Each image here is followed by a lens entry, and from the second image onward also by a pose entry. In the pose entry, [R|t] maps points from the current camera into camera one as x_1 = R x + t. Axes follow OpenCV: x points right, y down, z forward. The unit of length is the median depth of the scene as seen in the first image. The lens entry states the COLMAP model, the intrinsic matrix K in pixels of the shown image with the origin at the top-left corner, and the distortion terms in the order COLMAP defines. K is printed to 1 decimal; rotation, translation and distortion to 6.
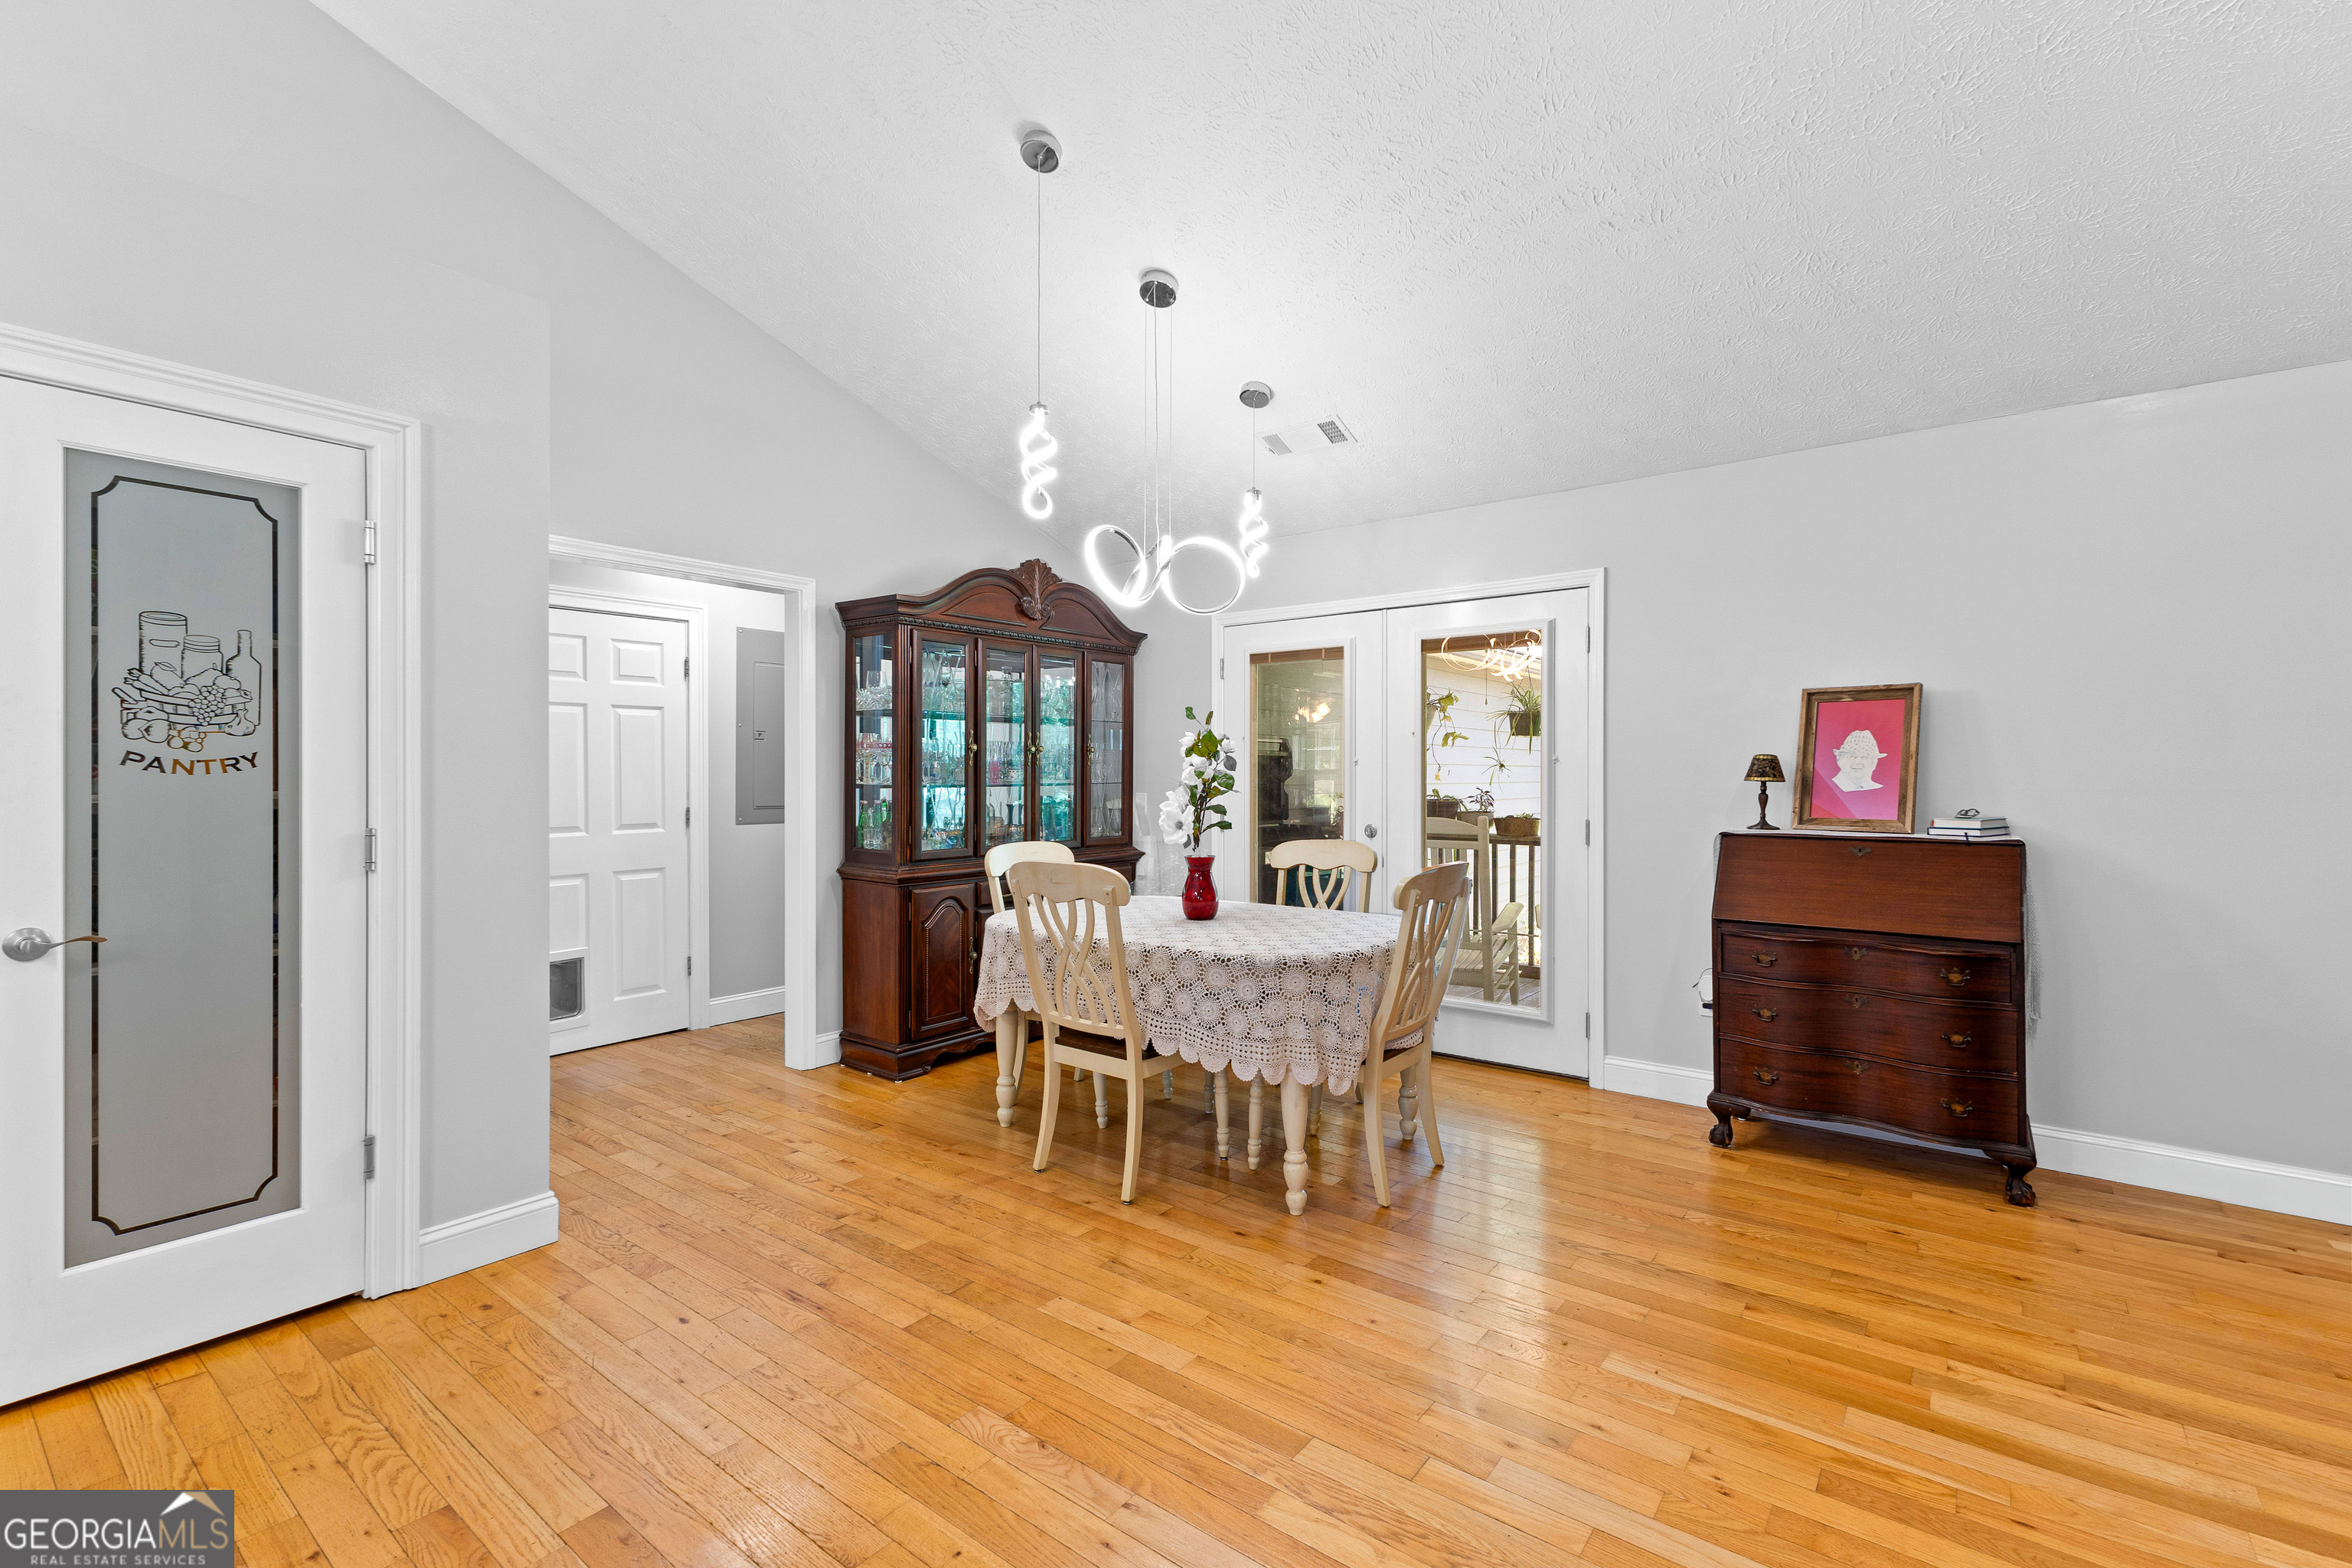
lens RADIAL K [[1039.0, 0, 1201.8], [0, 1039.0, 779.8], [0, 0, 1]] dist [0.008859, -0.000088]
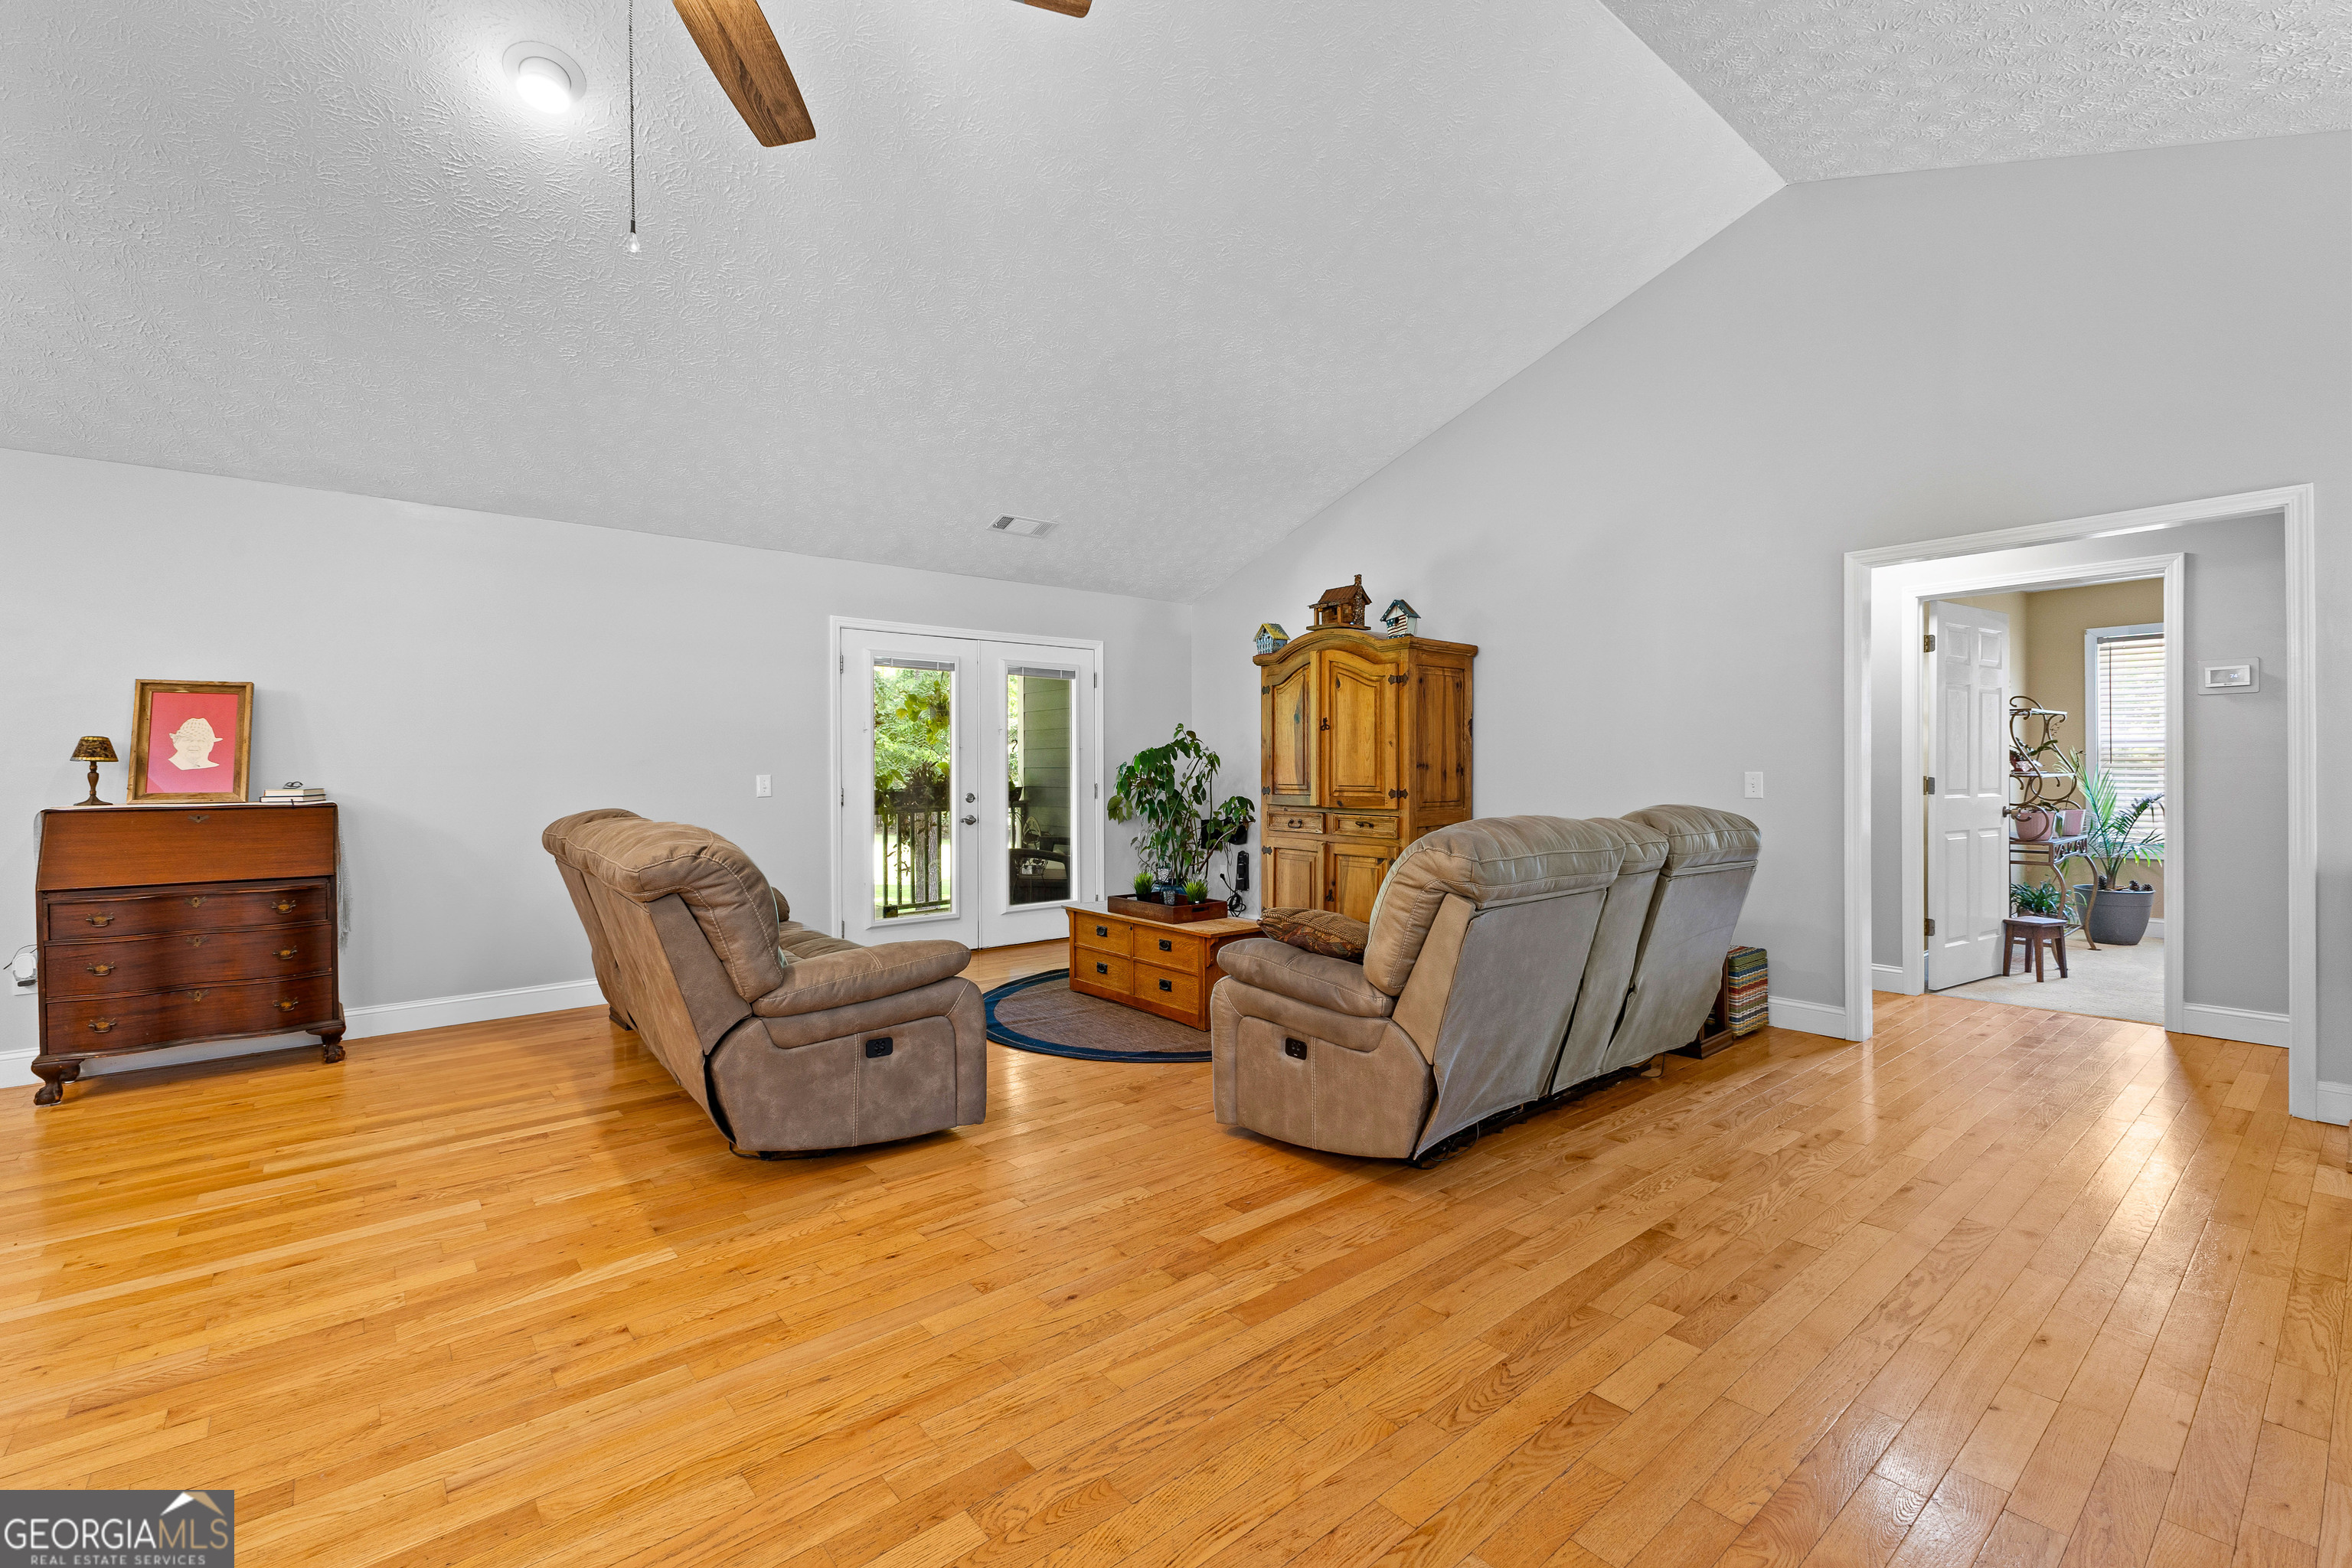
lens RADIAL K [[1014.3, 0, 1176.7], [0, 1014.3, 772.3], [0, 0, 1]] dist [0.011966, -0.005369]
pose [[0.230156, -0.008169, 0.973119, -0.259302], [0.007164, 0.999952, 0.006700, 0.015389], [-0.973127, 0.005430, 0.230204, -0.376952]]
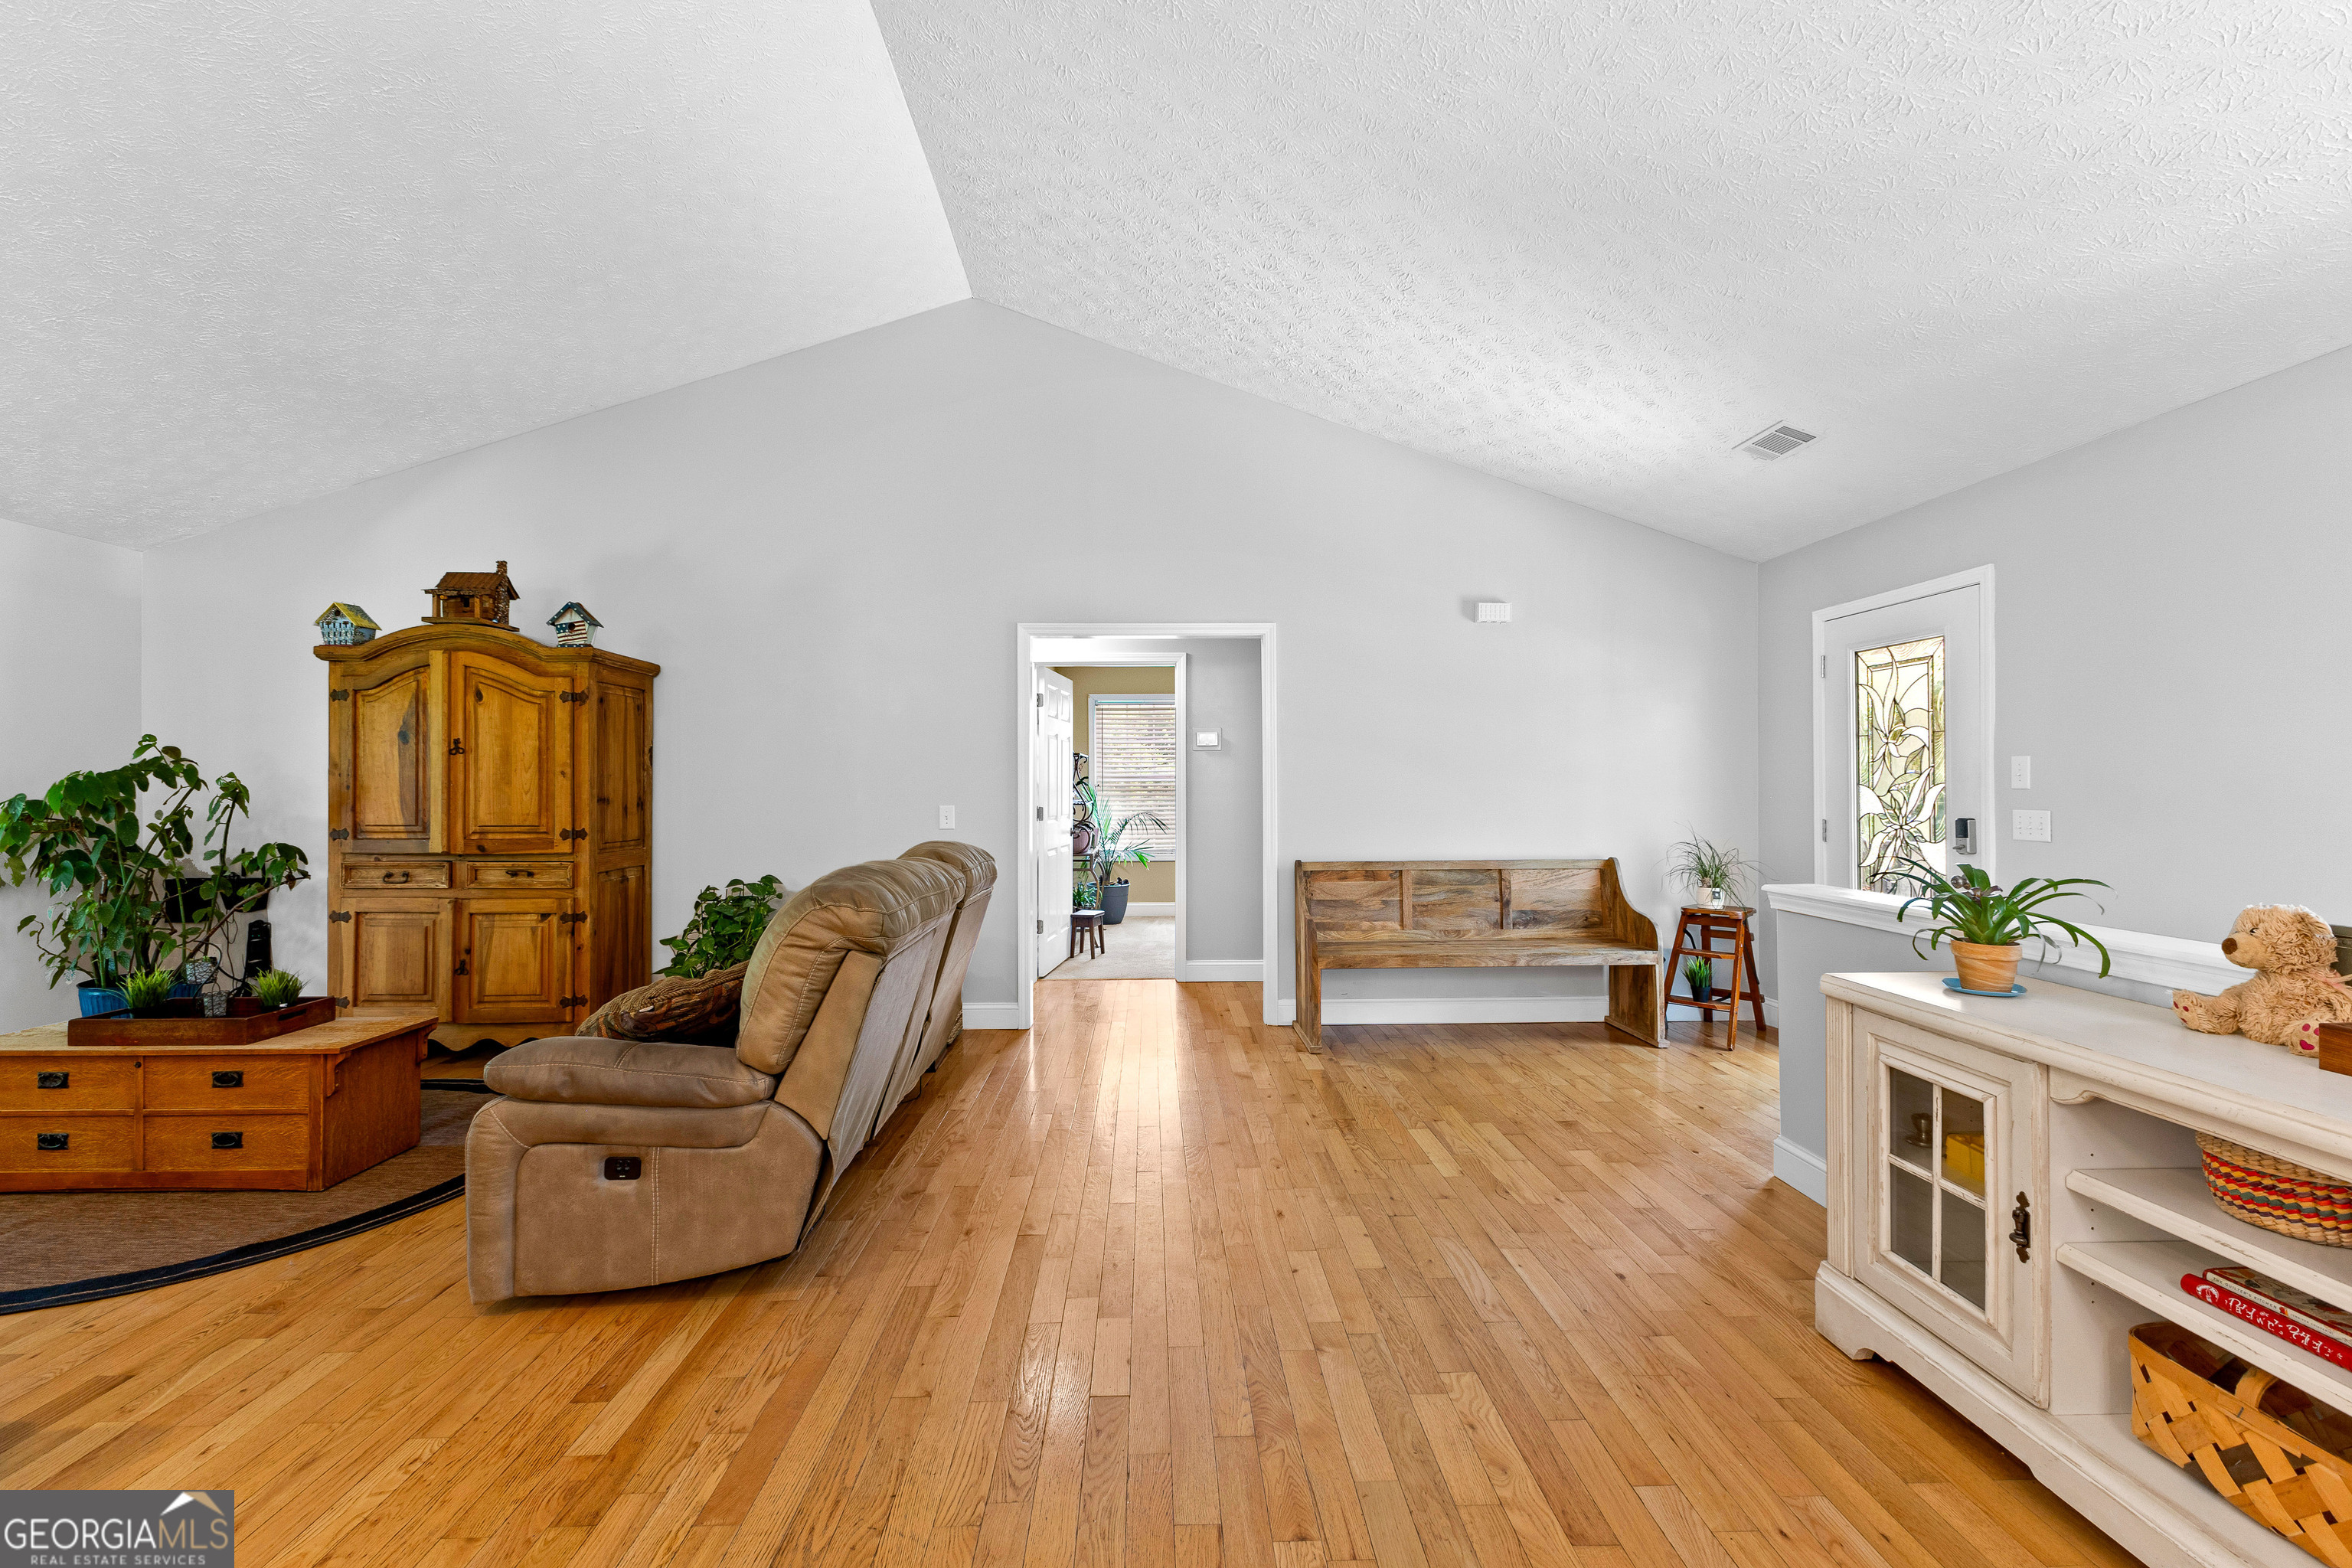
lens RADIAL K [[1021.3, 0, 1186.7], [0, 1021.3, 781.9], [0, 0, 1]] dist [0.008201, -0.000028]
pose [[-0.630607, 0.000334, 0.776103, -0.173496], [0.000506, 1.000000, -0.000020, -0.006328], [-0.776102, 0.000380, -0.630607, -0.119588]]
